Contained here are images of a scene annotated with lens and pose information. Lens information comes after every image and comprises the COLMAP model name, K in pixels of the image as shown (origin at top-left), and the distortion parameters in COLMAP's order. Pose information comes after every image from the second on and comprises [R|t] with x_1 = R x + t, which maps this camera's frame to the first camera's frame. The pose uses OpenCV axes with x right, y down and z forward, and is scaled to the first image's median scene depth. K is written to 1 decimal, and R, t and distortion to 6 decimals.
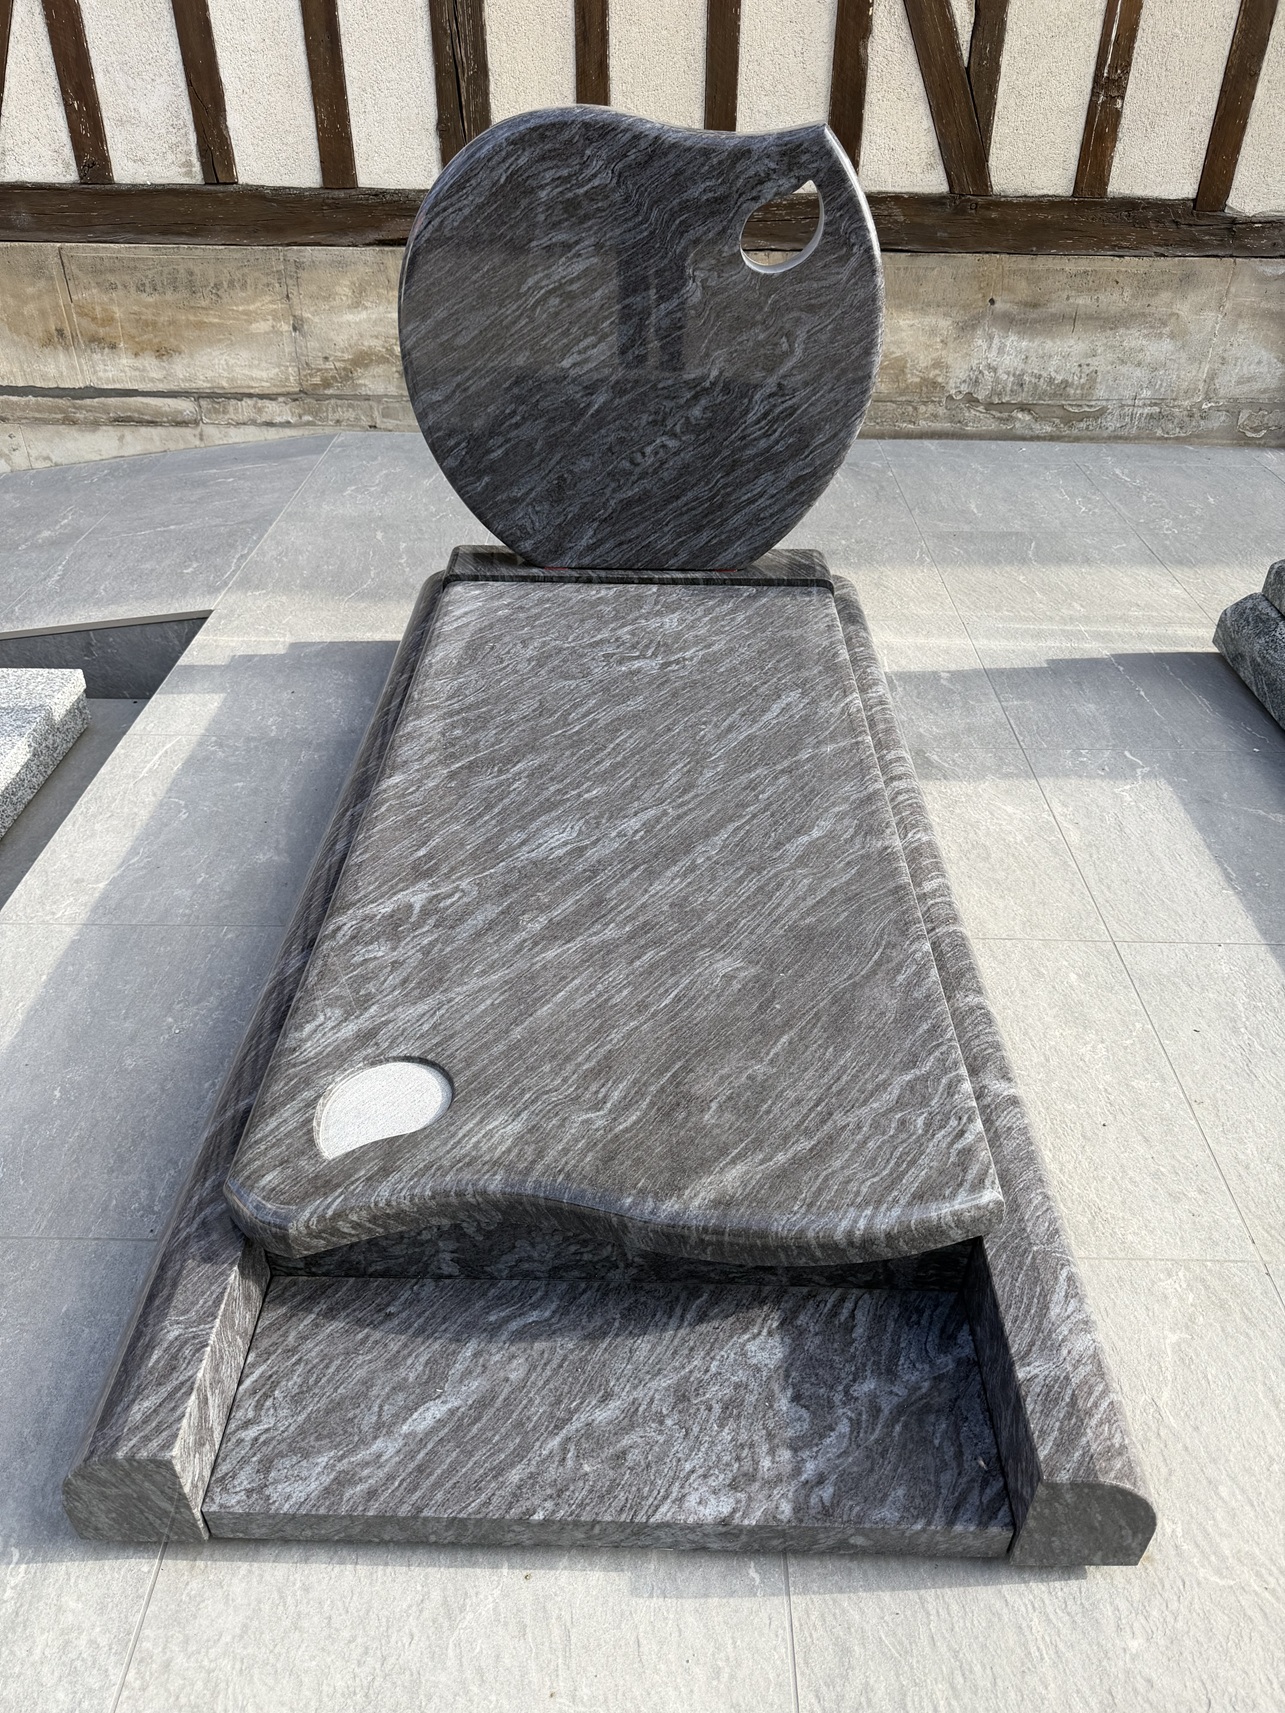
lens RADIAL K [[1217.9, 0, 642.5], [0, 1217.9, 869.2], [0, 0, 1]] dist [-0.035215, 0.011650]
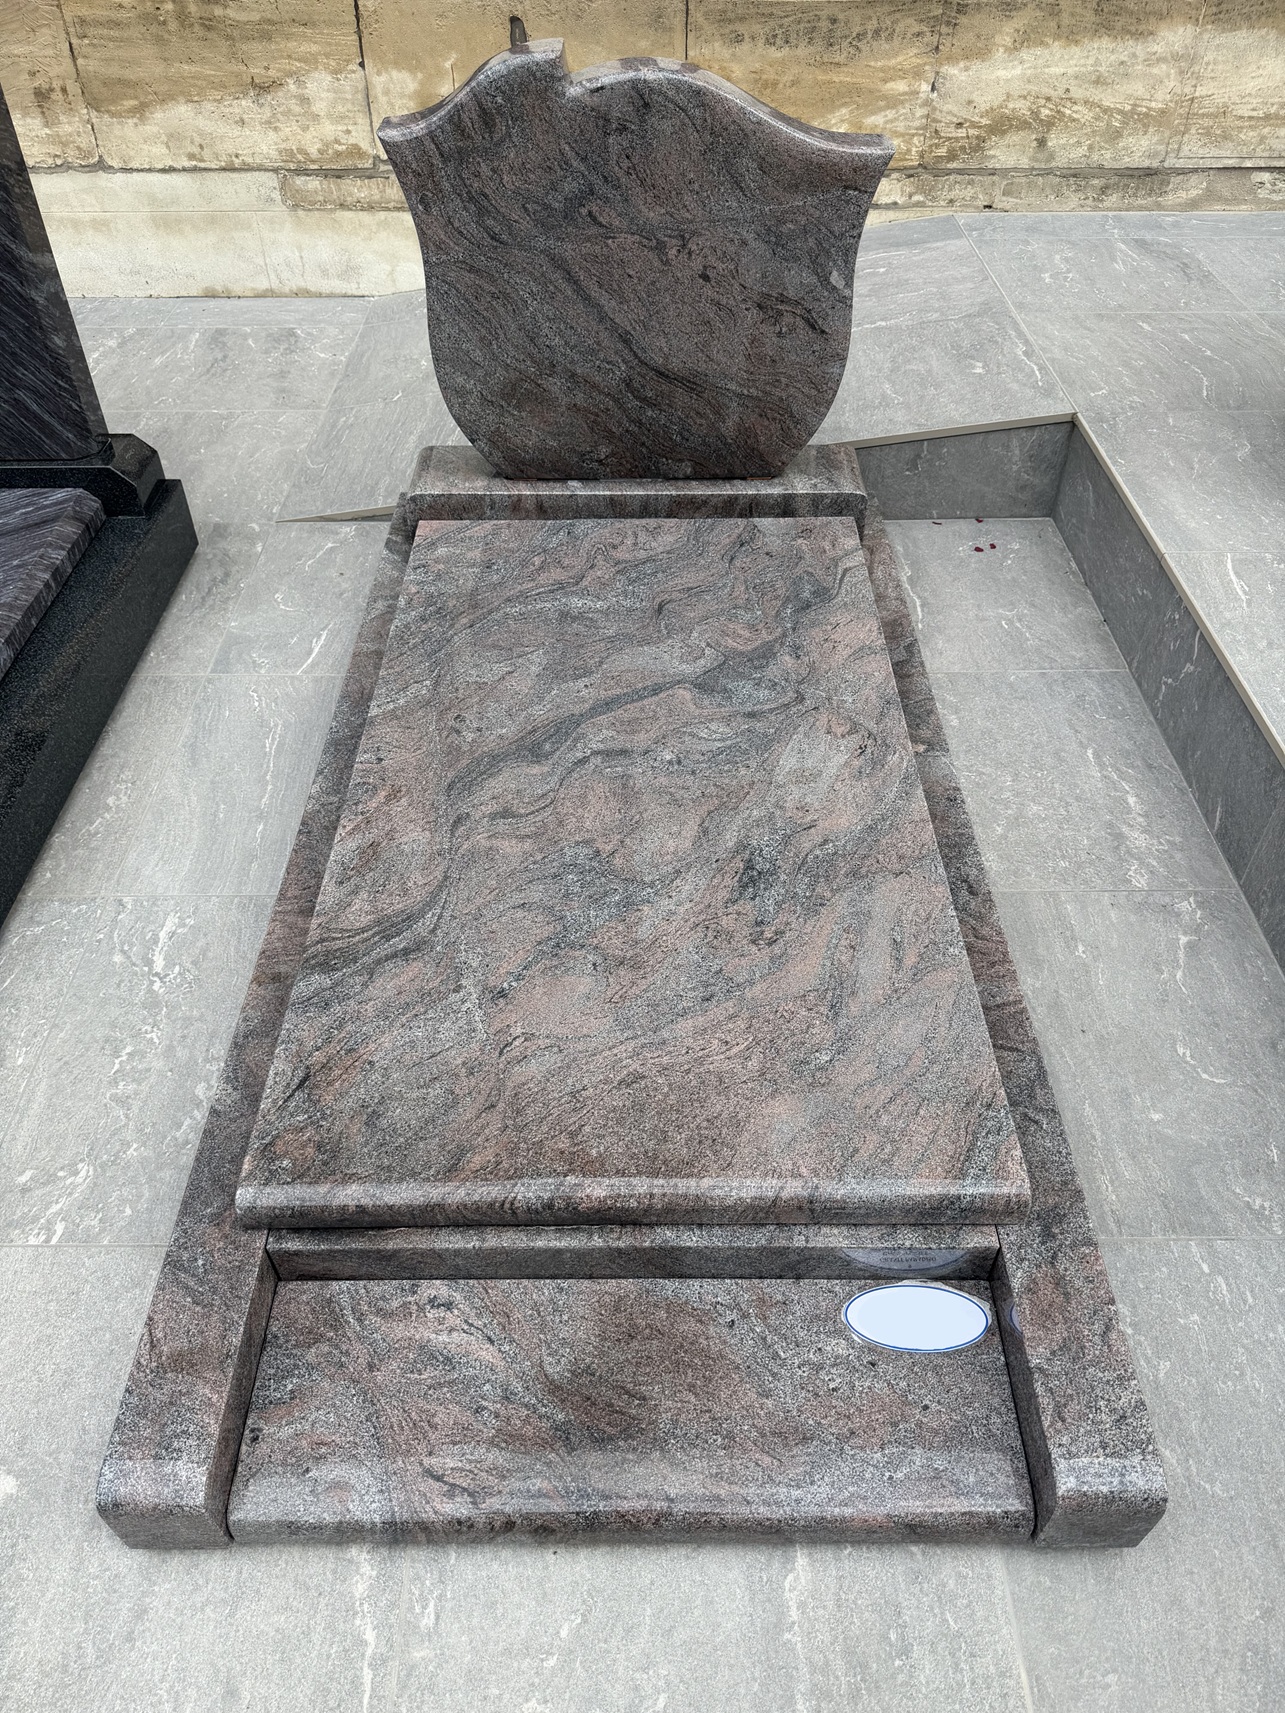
lens RADIAL K [[1217.9, 0, 644.9], [0, 1217.9, 856.8], [0, 0, 1]] dist [-0.035215, 0.011650]
pose [[0.999358, -0.035424, 0.005432, -0.521276], [0.034323, 0.989663, 0.139245, -0.027285], [-0.010308, -0.138969, 0.990243, 0.067645]]
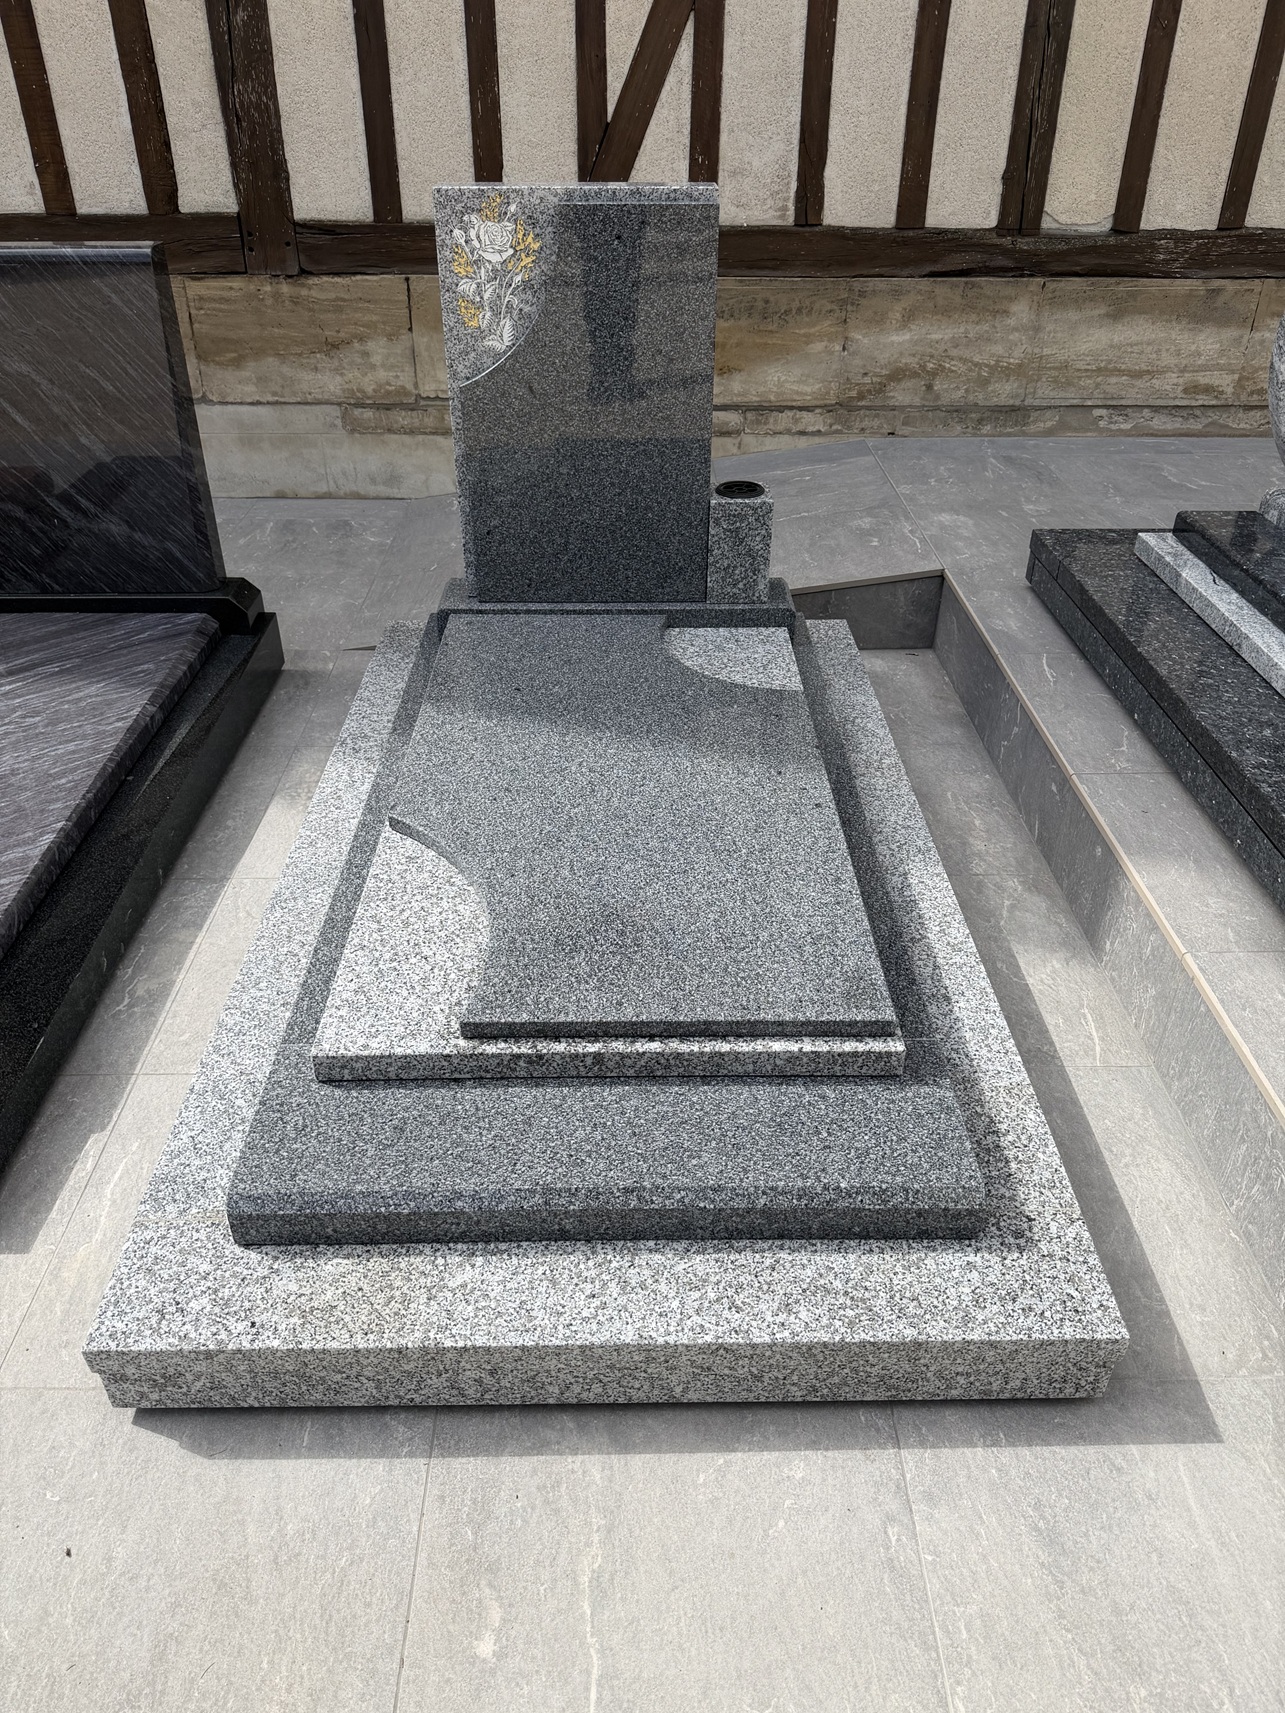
lens RADIAL K [[1217.9, 0, 637.3], [0, 1217.9, 854.5], [0, 0, 1]] dist [-0.035215, 0.011650]
pose [[0.999323, -0.031085, 0.019663, -0.523110], [0.031802, 0.998798, -0.037289, 0.069191], [-0.018480, 0.037890, 0.999111, -0.127621]]
